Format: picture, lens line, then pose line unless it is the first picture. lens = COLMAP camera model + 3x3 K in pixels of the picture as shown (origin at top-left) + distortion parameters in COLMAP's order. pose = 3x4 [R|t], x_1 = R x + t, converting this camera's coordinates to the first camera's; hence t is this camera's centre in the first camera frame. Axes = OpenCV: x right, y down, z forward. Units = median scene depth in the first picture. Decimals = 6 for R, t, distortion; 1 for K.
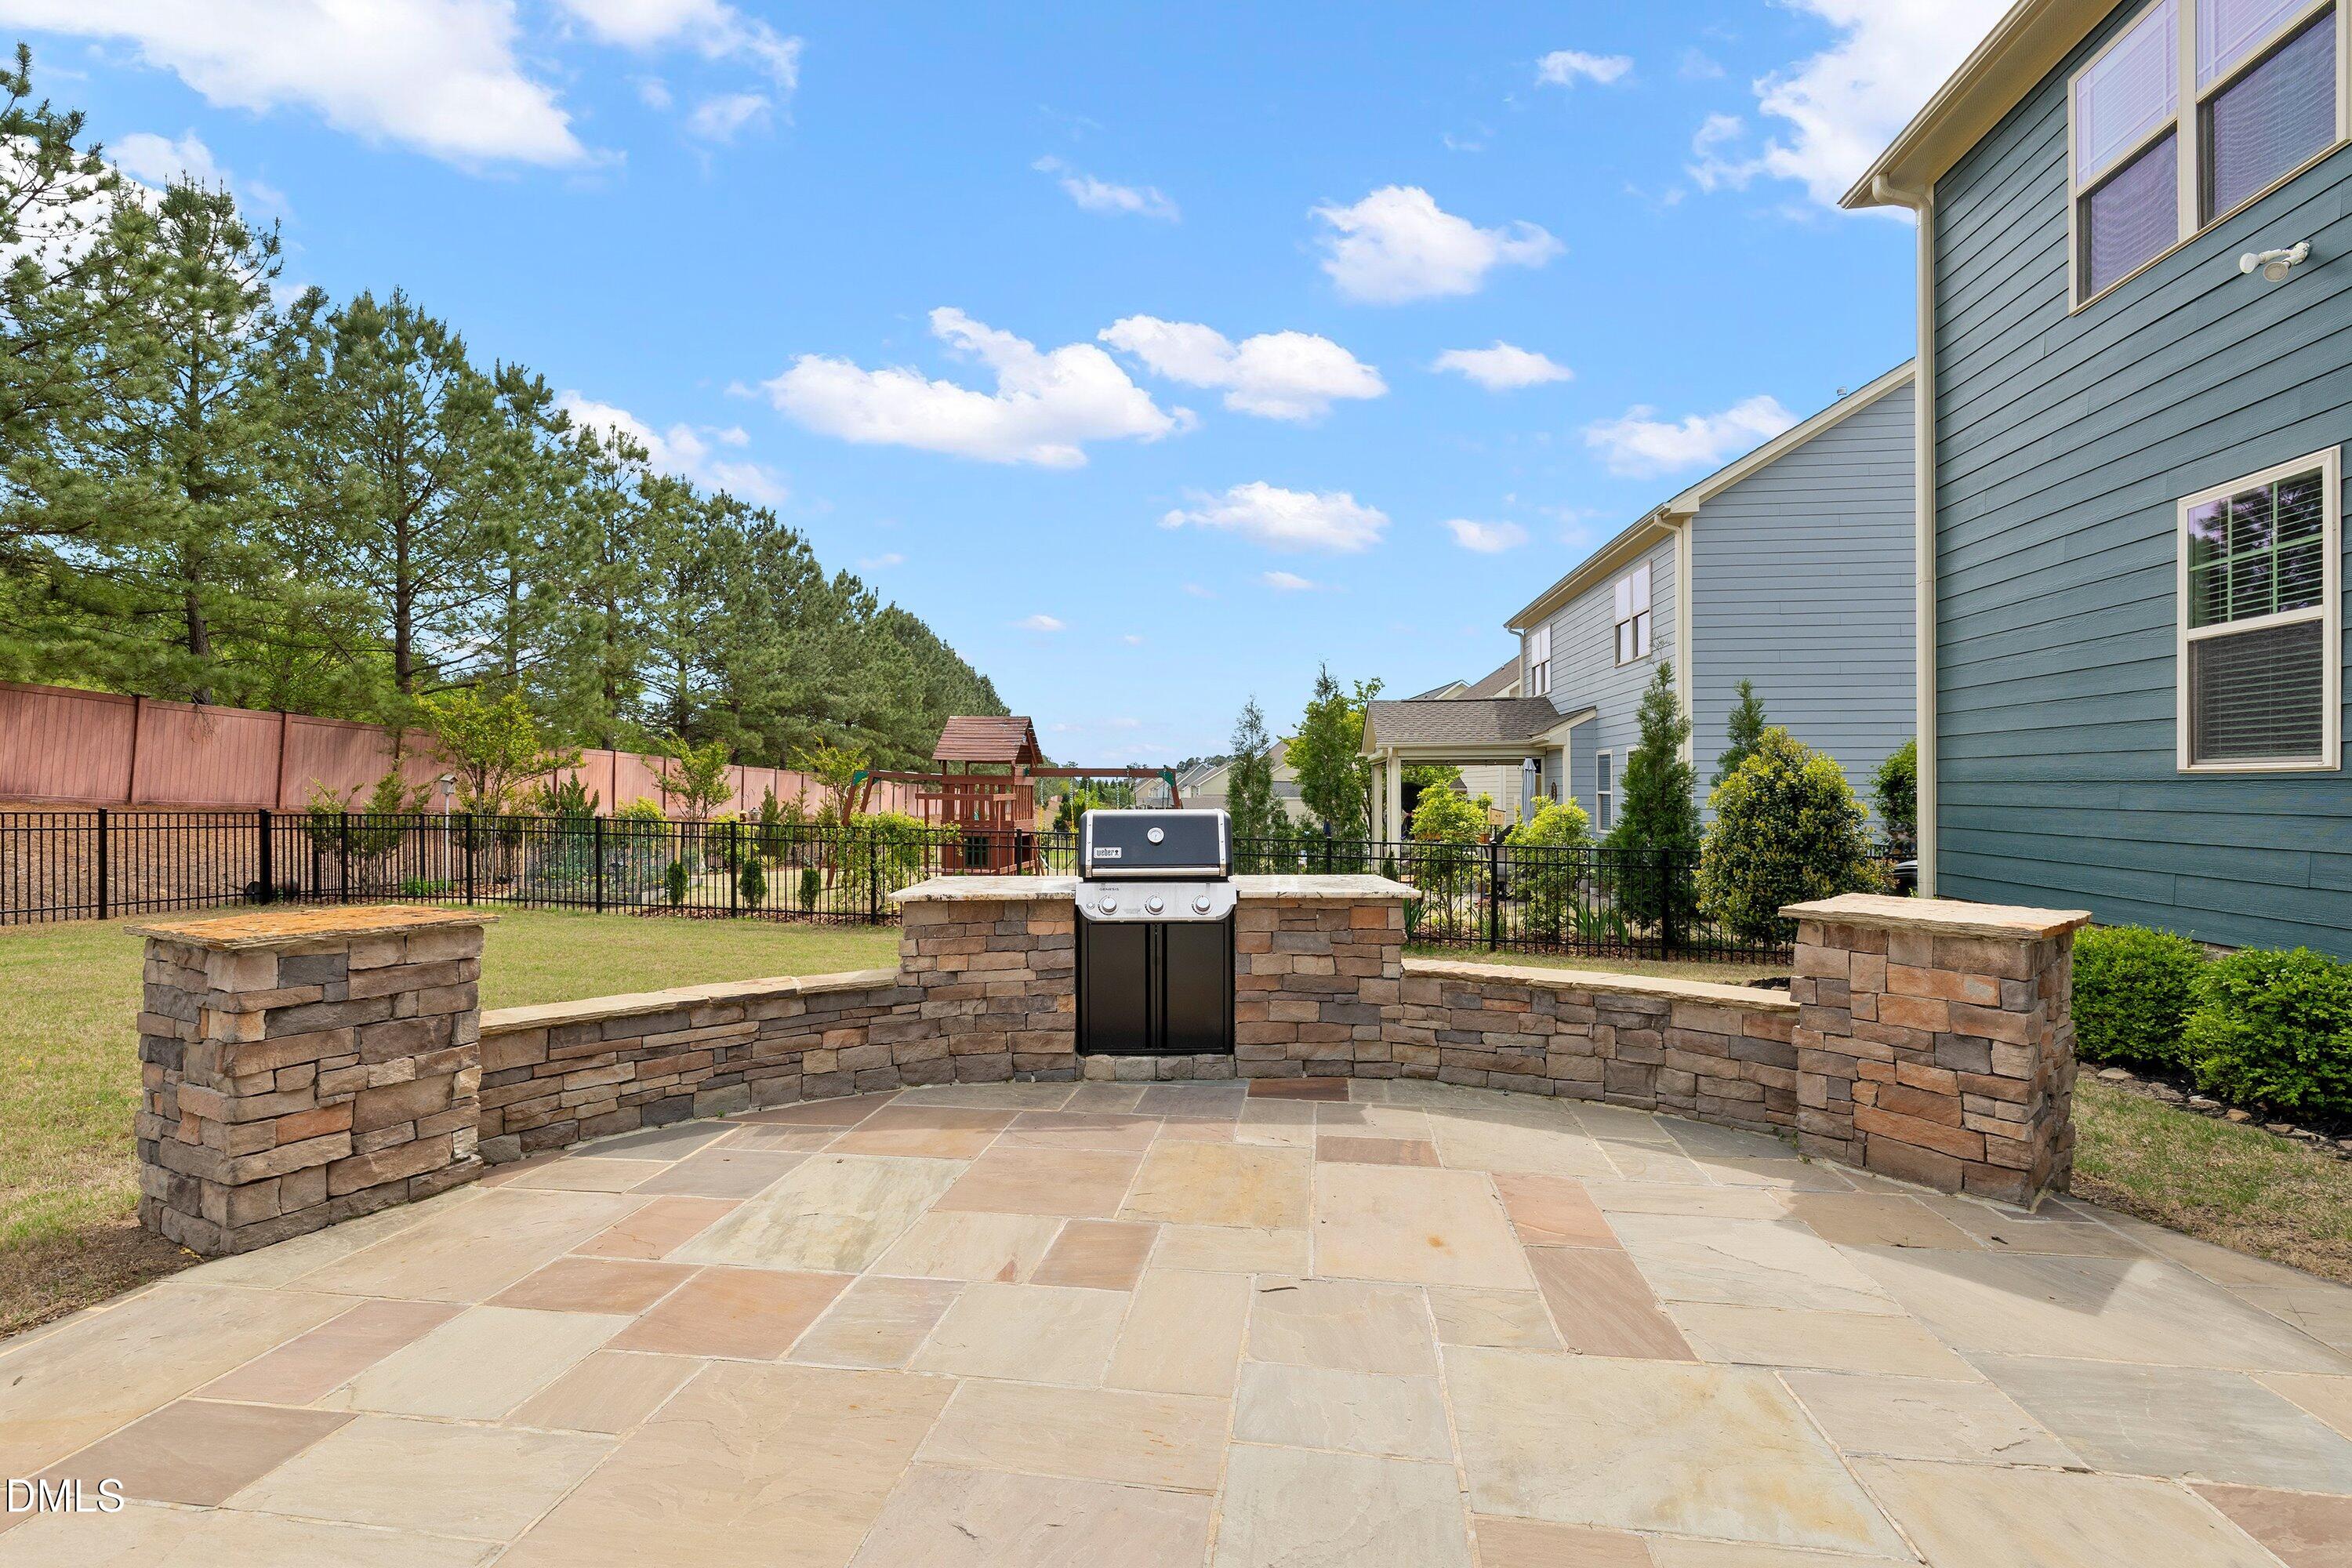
lens RADIAL K [[1030.9, 0, 1169.1], [0, 1030.9, 787.0], [0, 0, 1]] dist [0.004856, 0.000017]
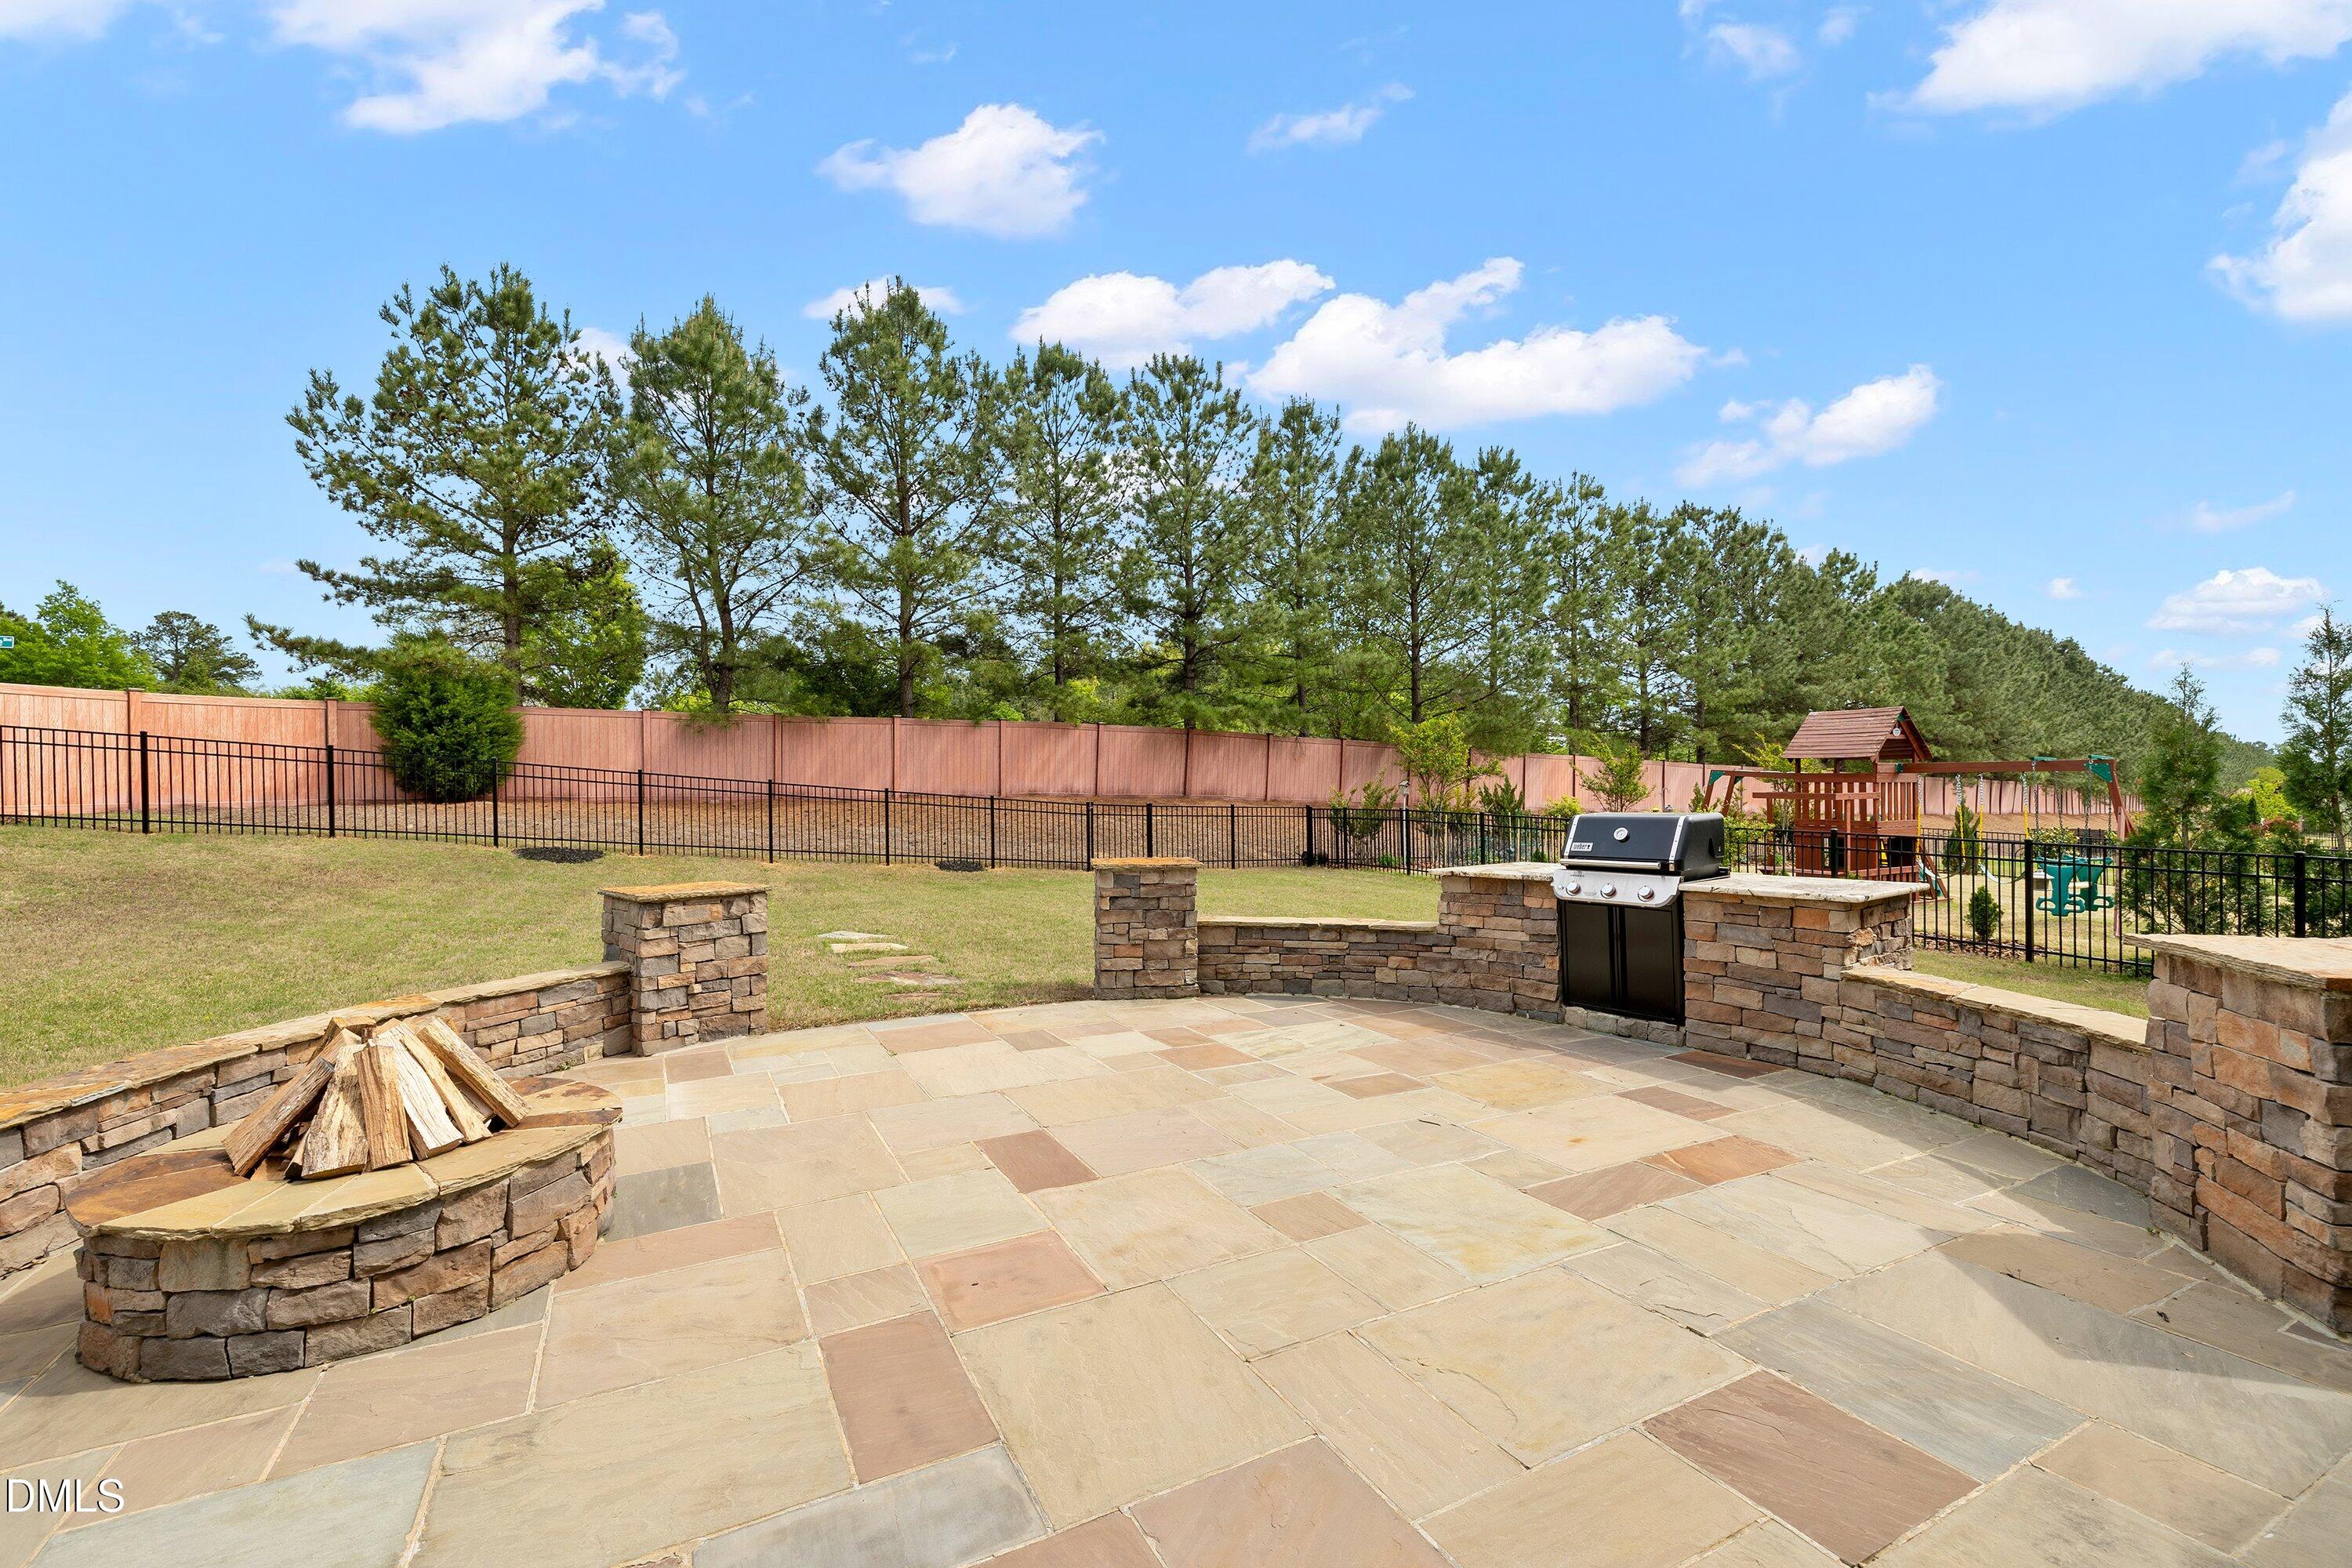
lens RADIAL K [[996.6, 0, 1177.9], [0, 996.6, 793.3], [0, 0, 1]] dist [0.002015, 0.000324]
pose [[0.585467, -0.005378, -0.810678, 0.637324], [0.013867, 0.999898, 0.003381, -0.011961], [0.810577, -0.013221, 0.585482, -0.104831]]
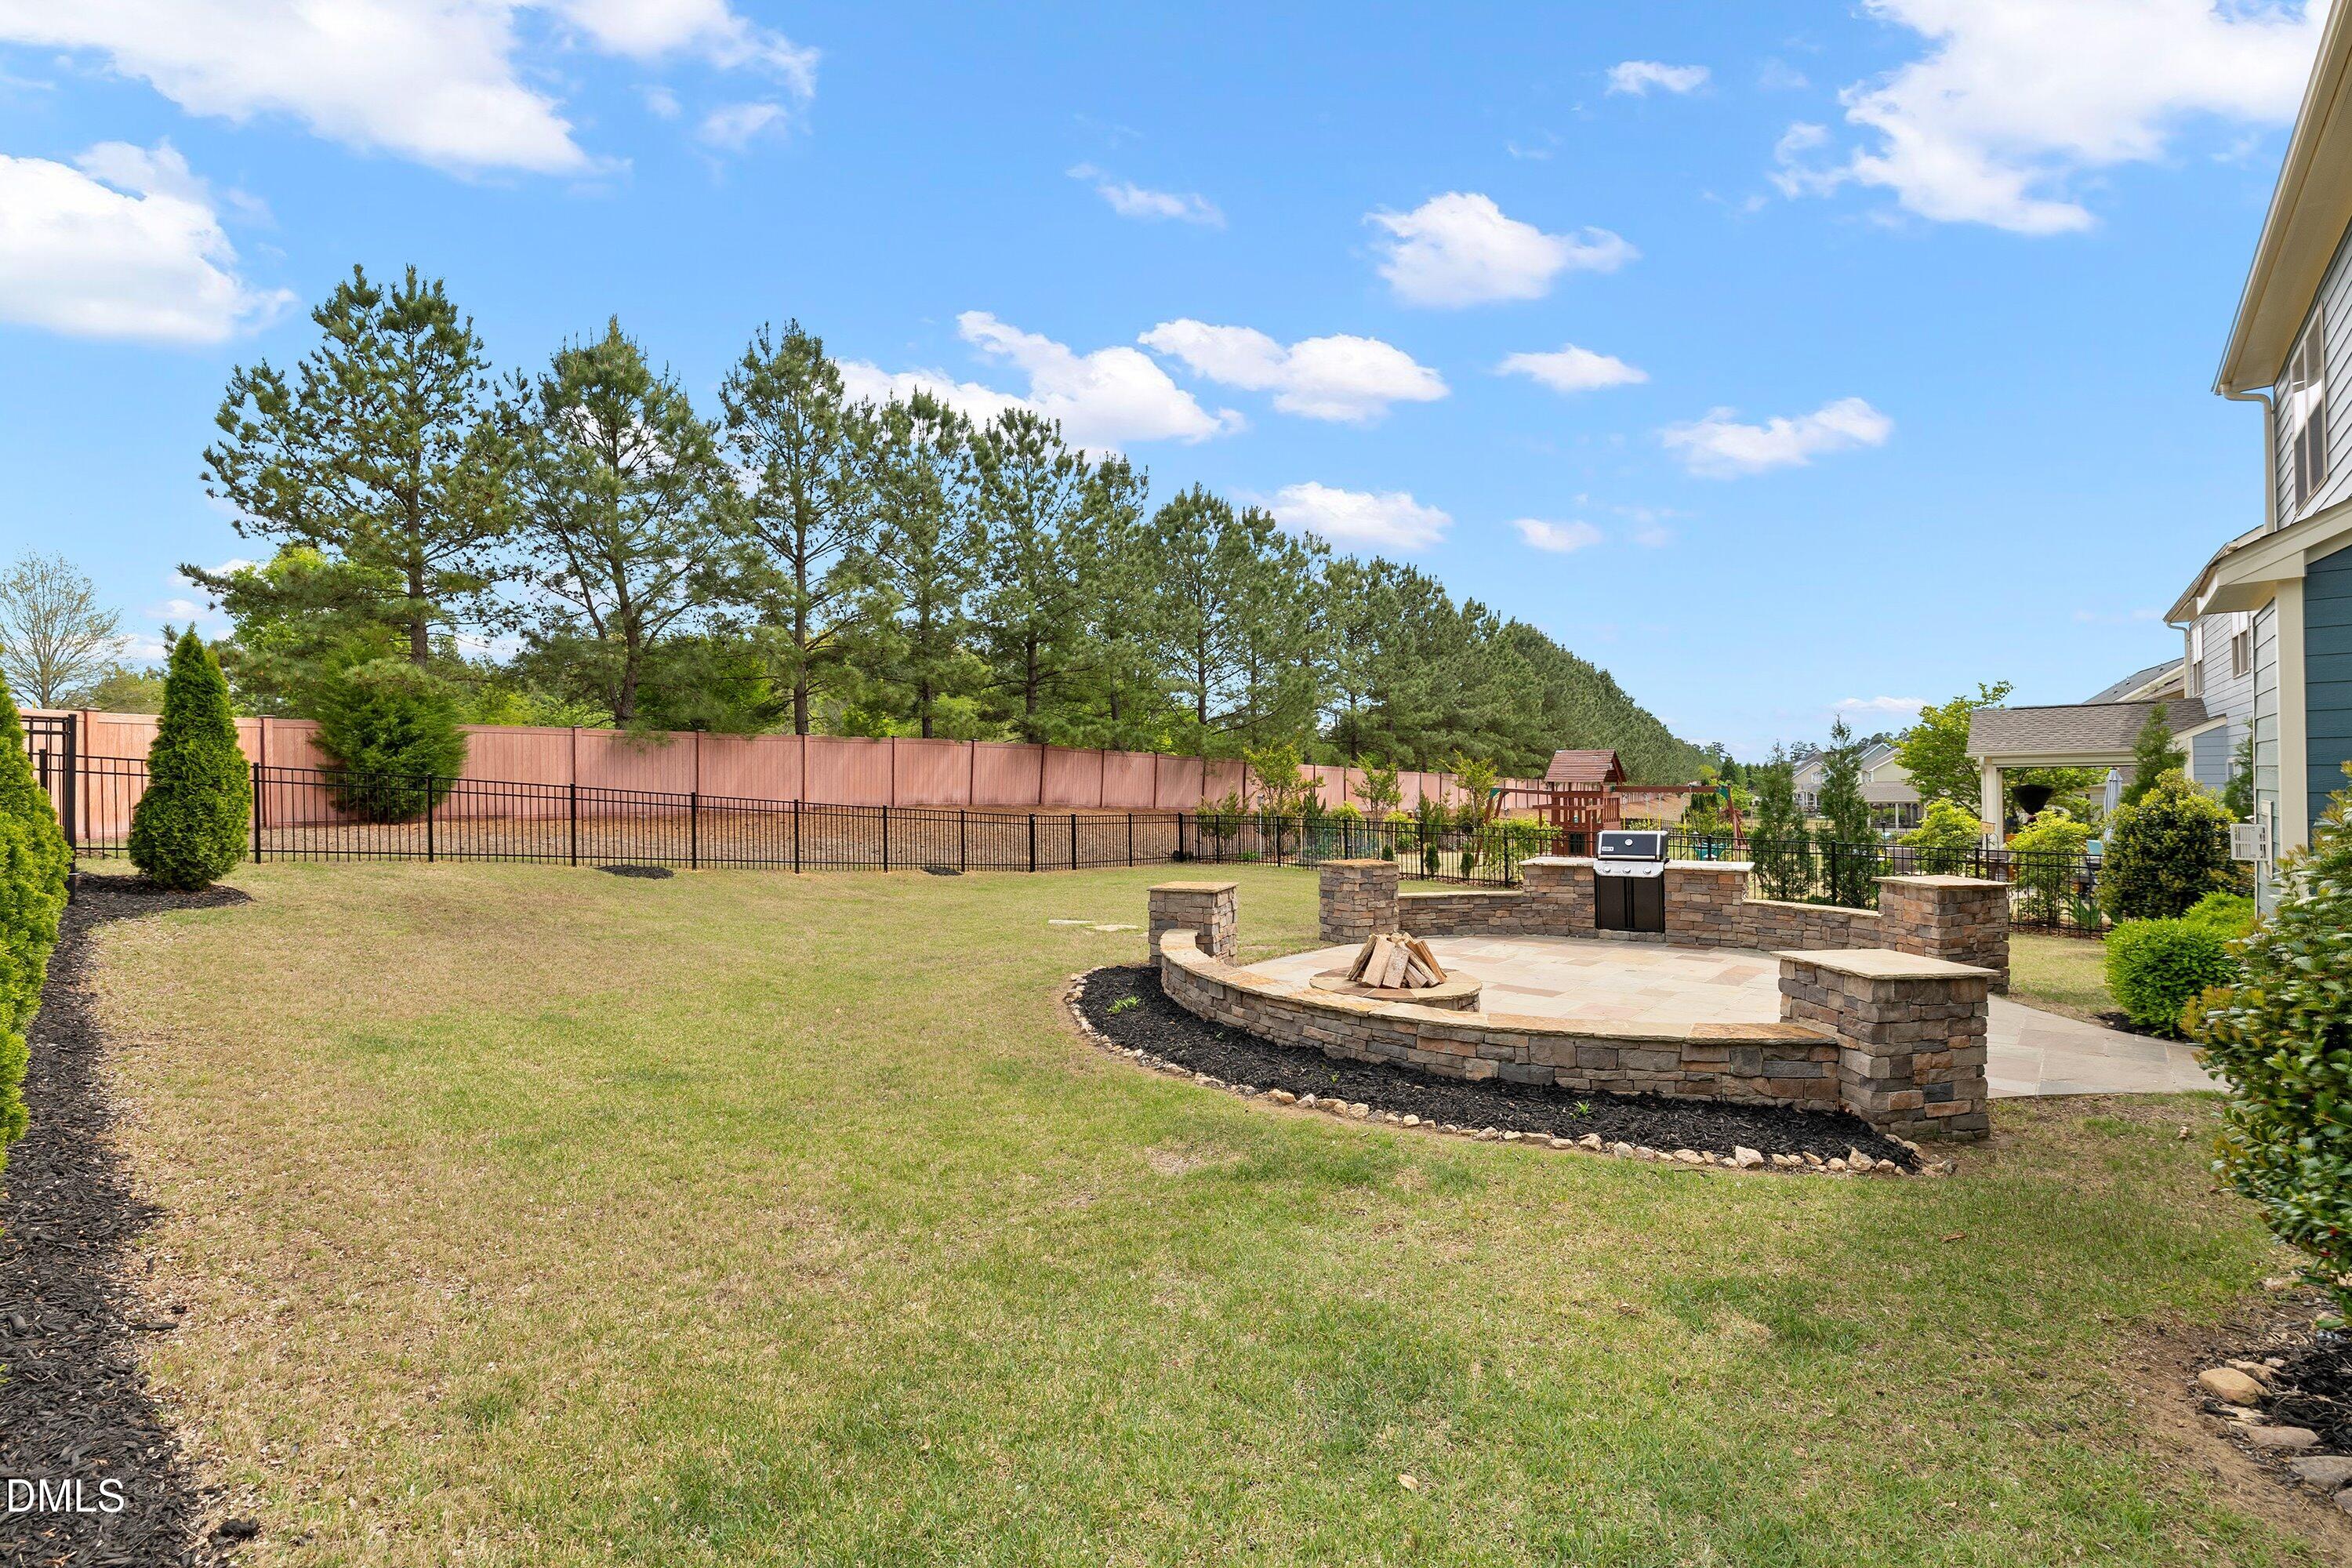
lens RADIAL K [[1030.9, 0, 1150.4], [0, 1030.9, 785.2], [0, 0, 1]] dist [0.004856, 0.000017]
pose [[0.824999, -0.007981, -0.565078, 0.446158], [0.015650, 0.999839, 0.008727, -0.132209], [0.564918, -0.016043, 0.824991, -1.716690]]
